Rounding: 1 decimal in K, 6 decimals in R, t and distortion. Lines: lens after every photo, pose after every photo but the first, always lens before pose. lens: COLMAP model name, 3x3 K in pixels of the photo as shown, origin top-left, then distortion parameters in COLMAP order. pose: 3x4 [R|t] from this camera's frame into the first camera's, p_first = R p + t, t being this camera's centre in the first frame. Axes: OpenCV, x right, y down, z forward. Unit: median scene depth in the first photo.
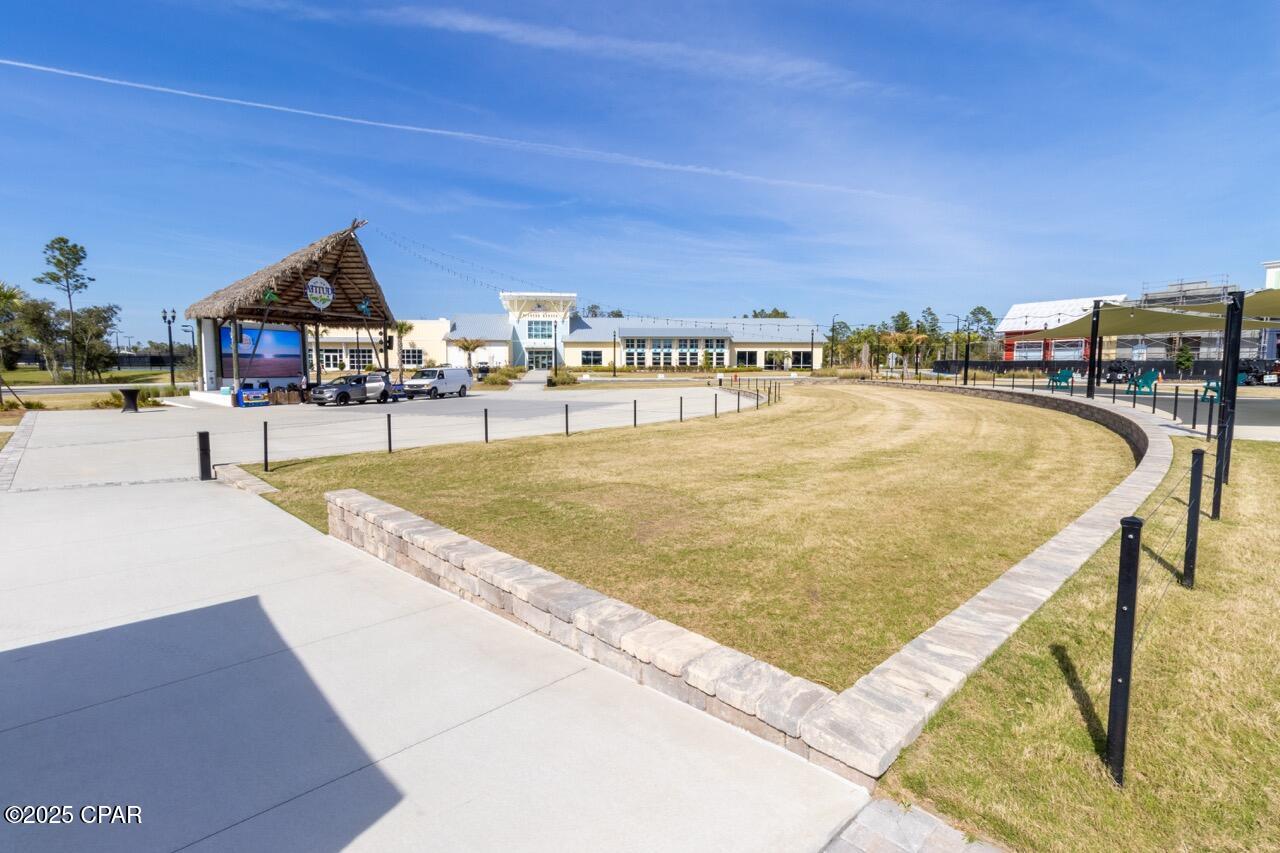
lens RADIAL K [[601.8, 0, 644.3], [0, 601.8, 417.8], [0, 0, 1]] dist [-0.000117, 0.000024]
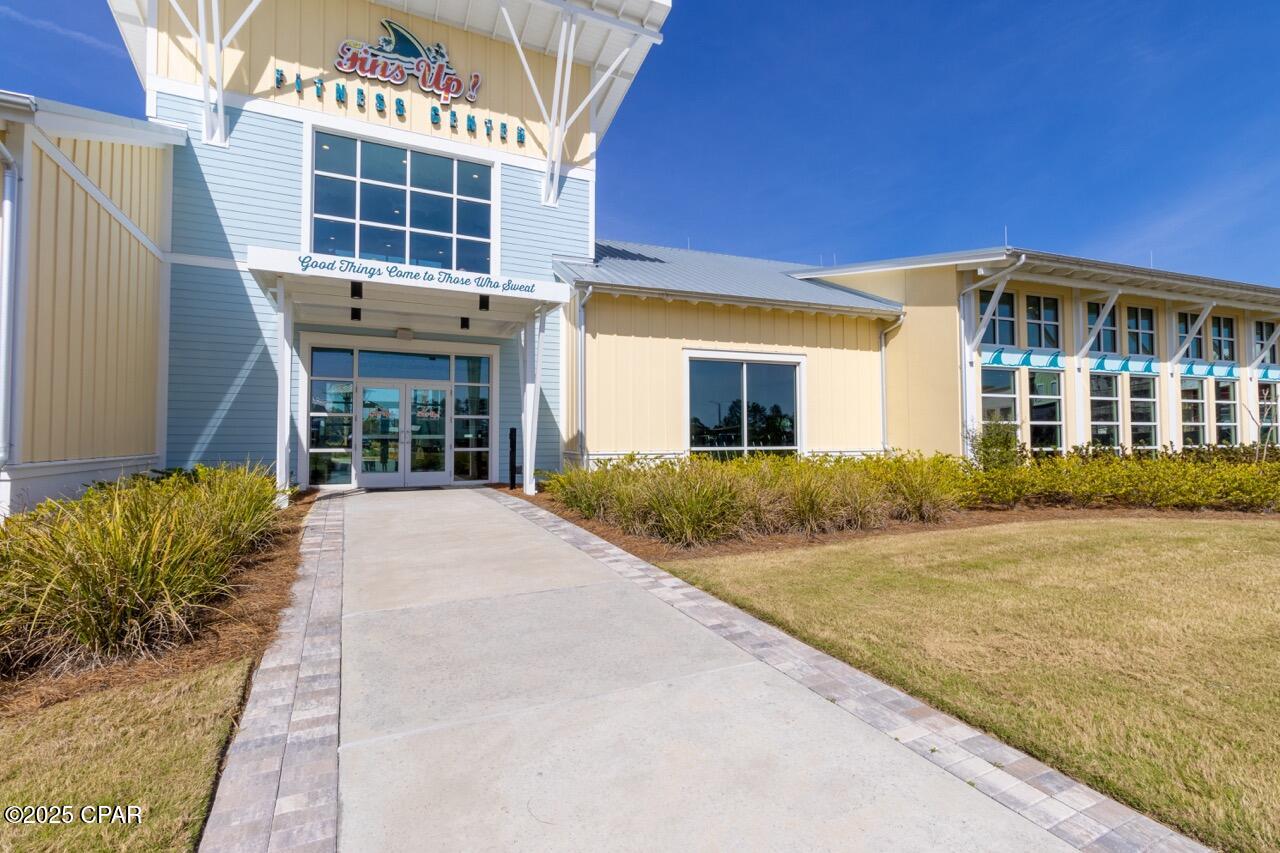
lens RADIAL K [[601.8, 0, 644.3], [0, 601.8, 417.8], [0, 0, 1]] dist [-0.000117, 0.000024]
pose [[0.958977, 0.004158, 0.283454, -0.160624], [0.029826, 0.992863, -0.115474, -0.078542], [-0.281911, 0.119191, 0.952008, 0.859141]]
